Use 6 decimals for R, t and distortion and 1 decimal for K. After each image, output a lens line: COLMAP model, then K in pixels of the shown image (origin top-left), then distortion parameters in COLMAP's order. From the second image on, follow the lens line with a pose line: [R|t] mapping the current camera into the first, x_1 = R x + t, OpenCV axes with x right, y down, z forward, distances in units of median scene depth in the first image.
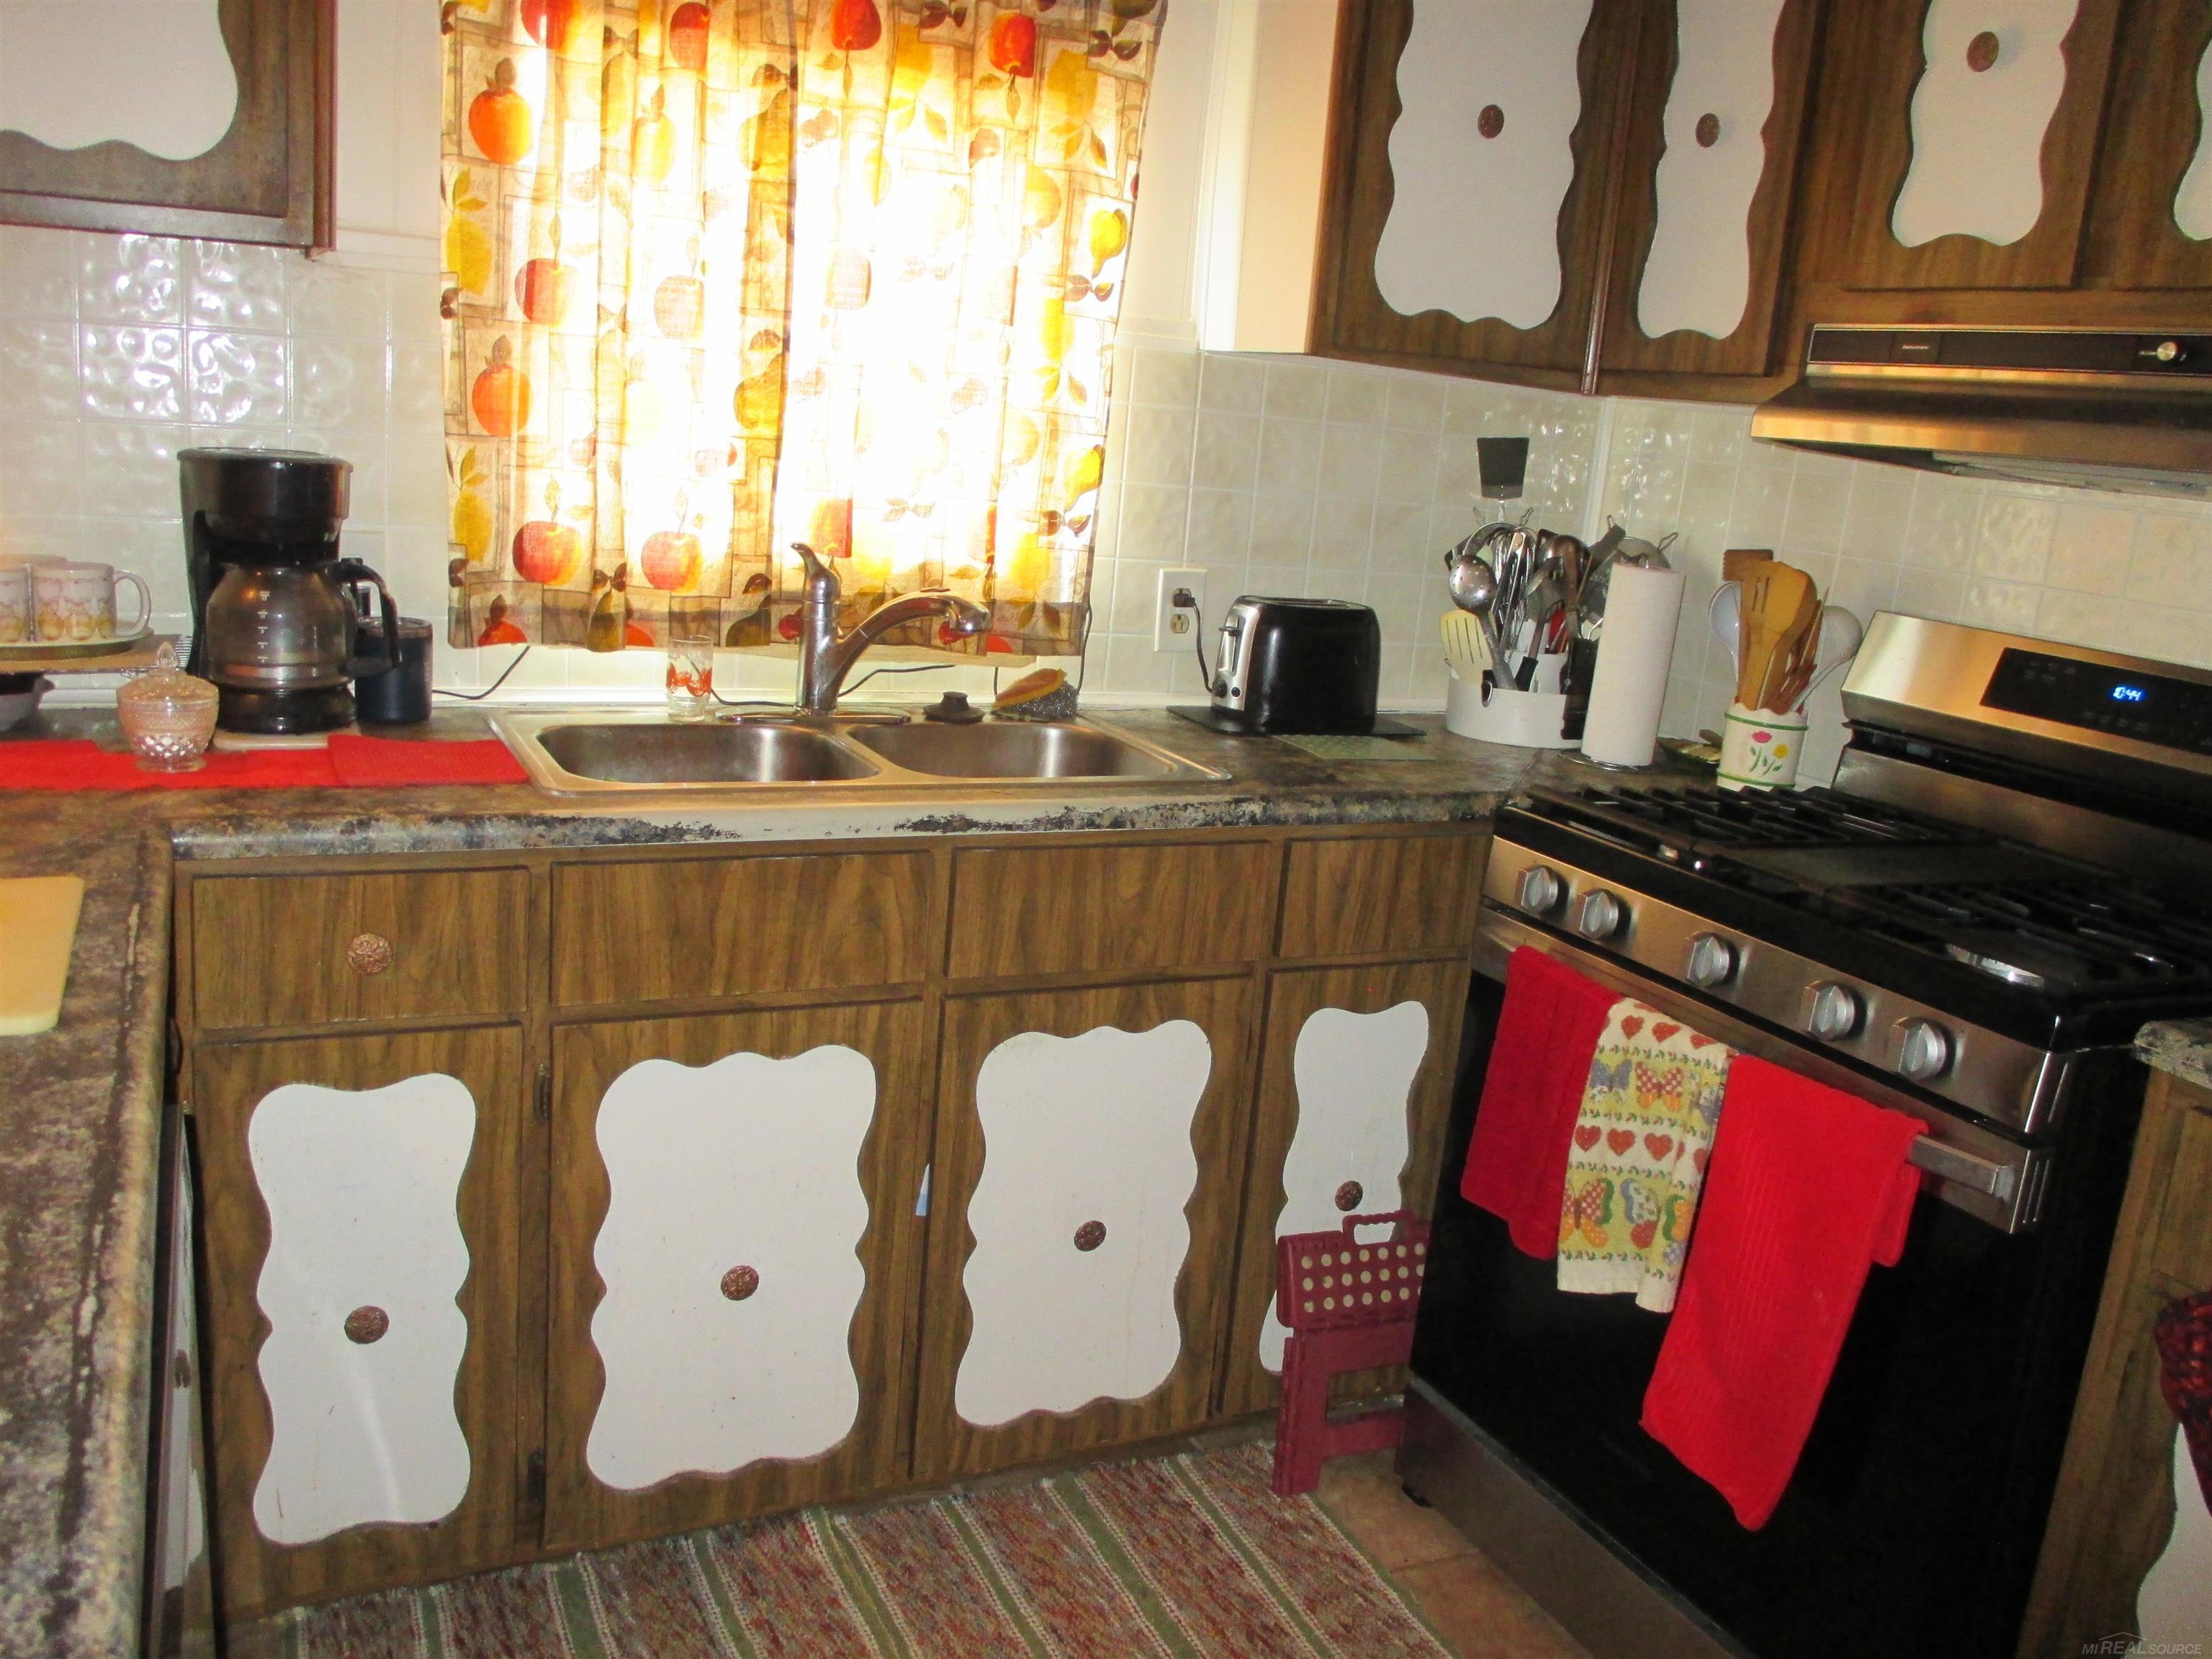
lens RADIAL K [[1799.3, 0, 1122.4], [0, 1799.3, 833.4], [0, 0, 1]] dist [-0.054075, 0.013142]
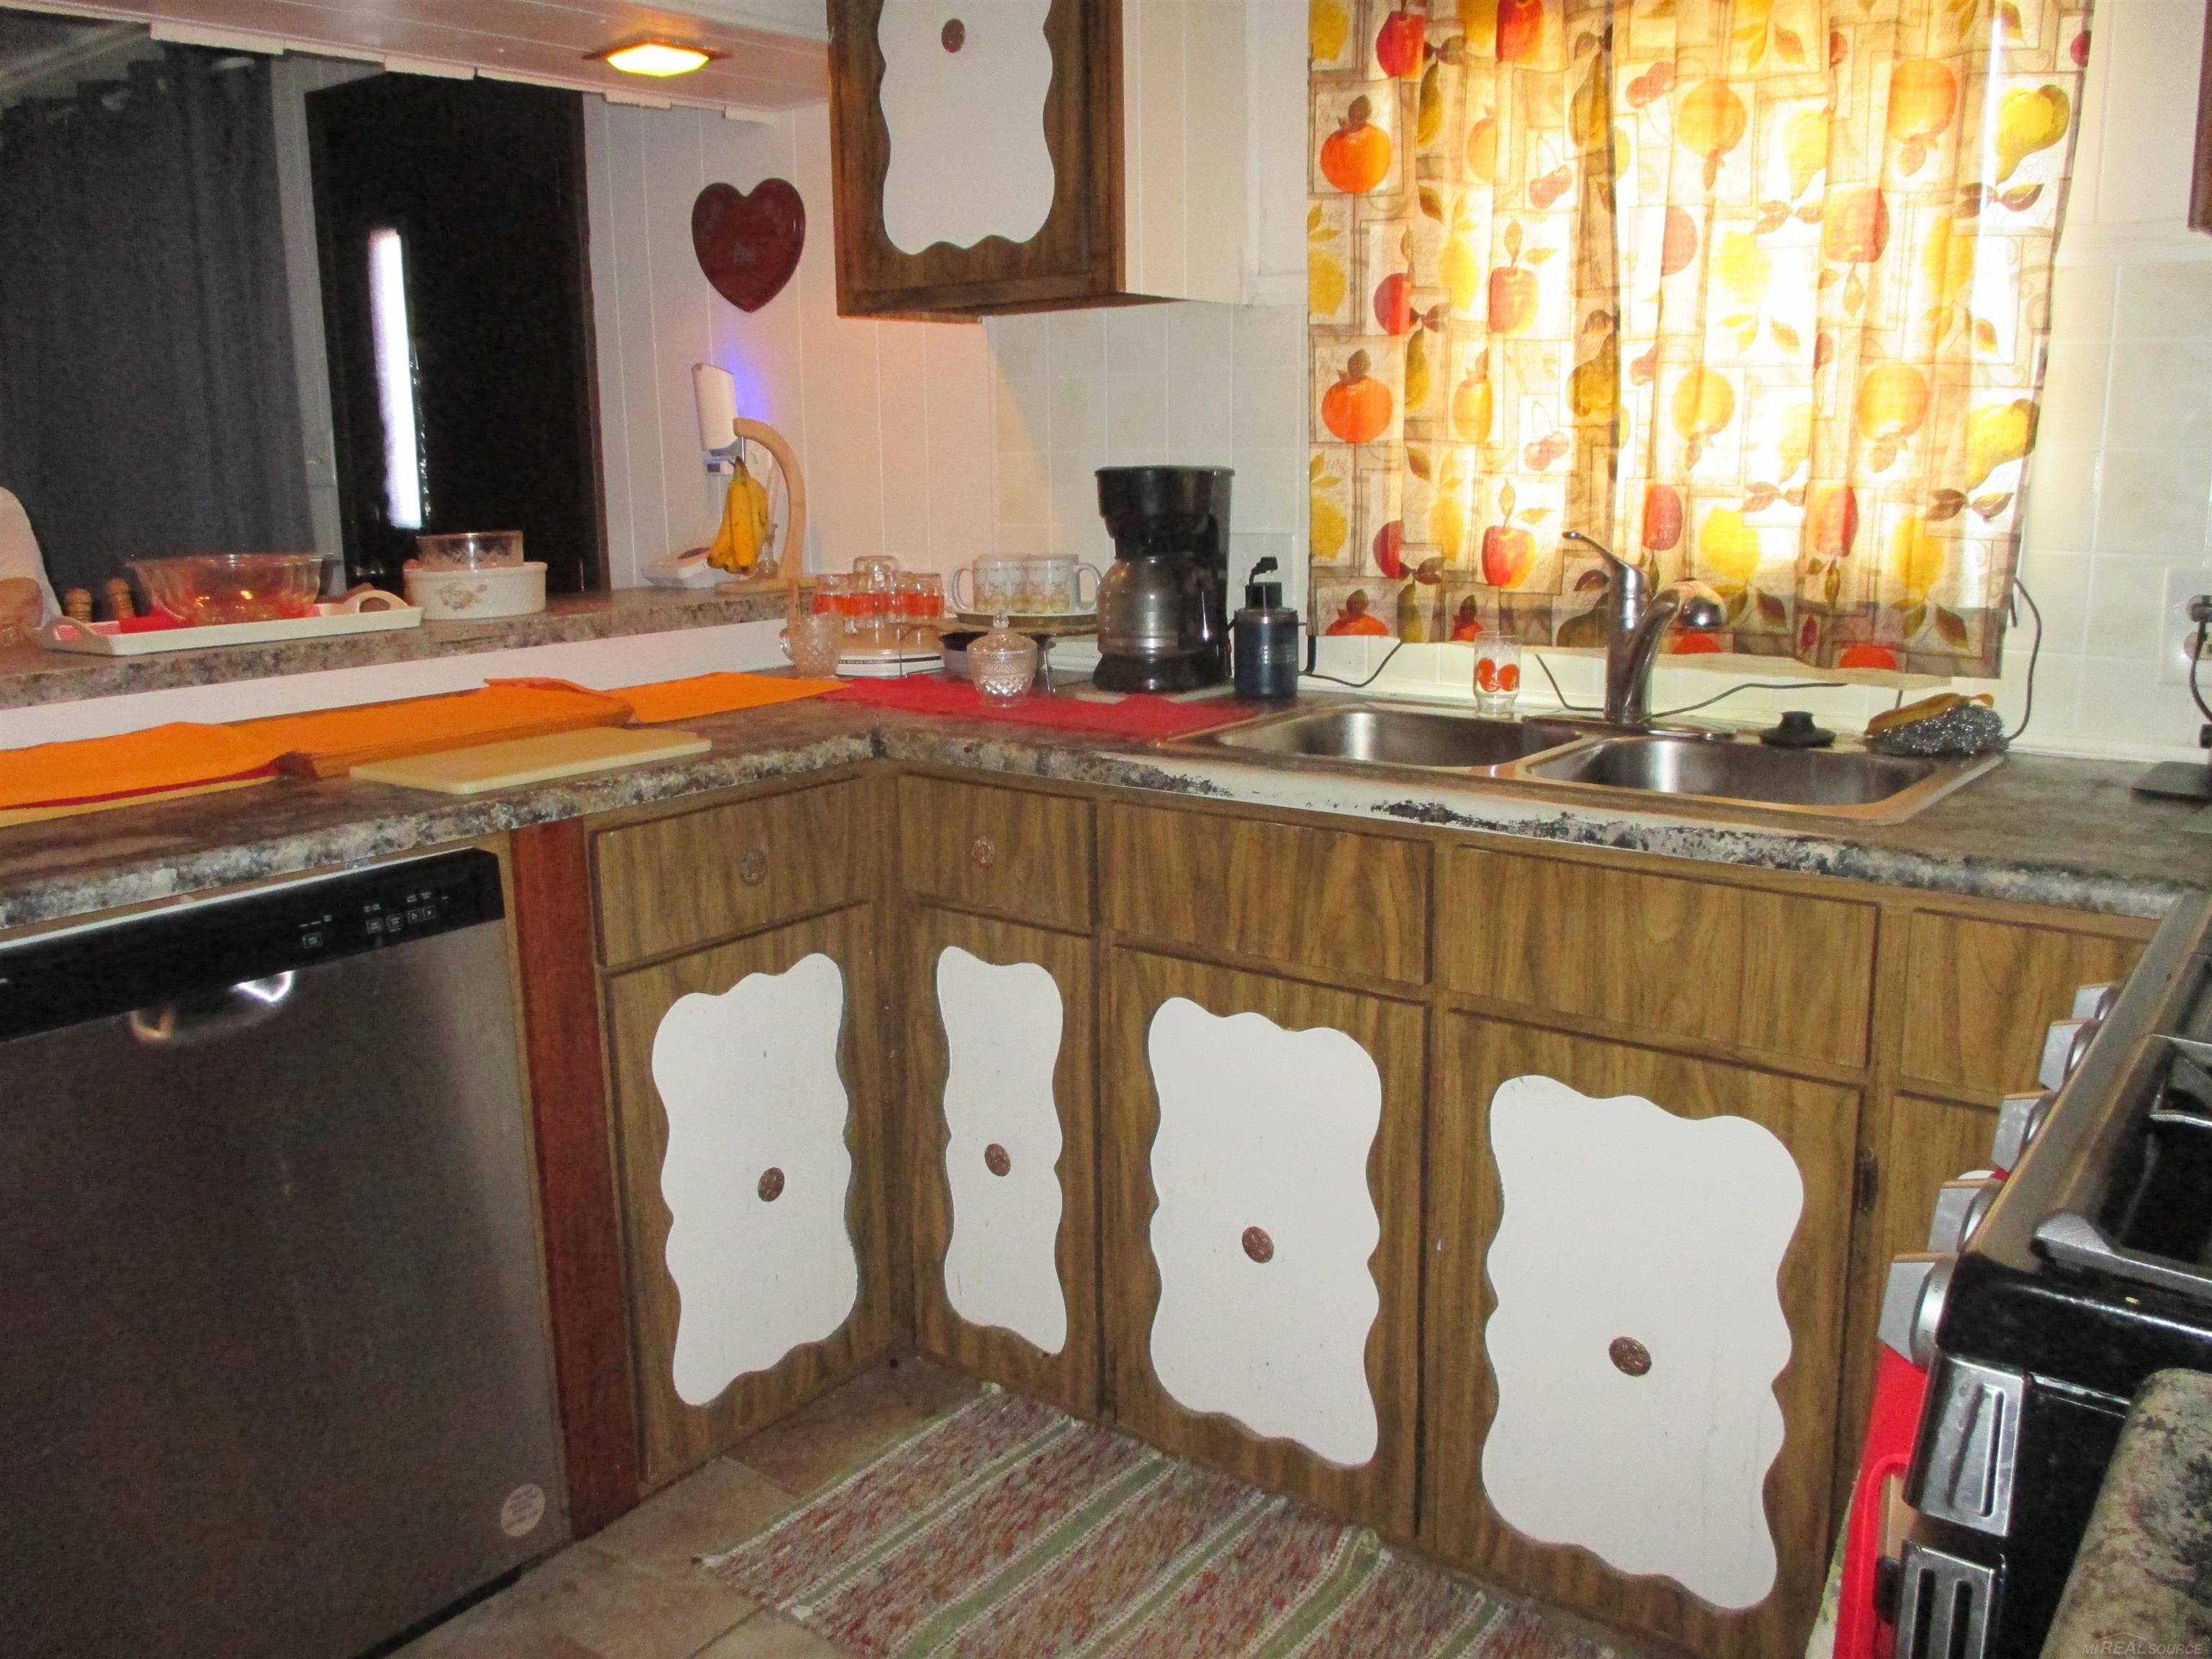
lens RADIAL K [[1799.3, 0, 1115.1], [0, 1799.3, 830.5], [0, 0, 1]] dist [-0.054075, 0.013142]
pose [[0.449951, 0.098825, -0.887568, 0.589642], [-0.156107, 0.987260, 0.030787, 0.000429], [0.879303, 0.124703, 0.459646, 0.404420]]
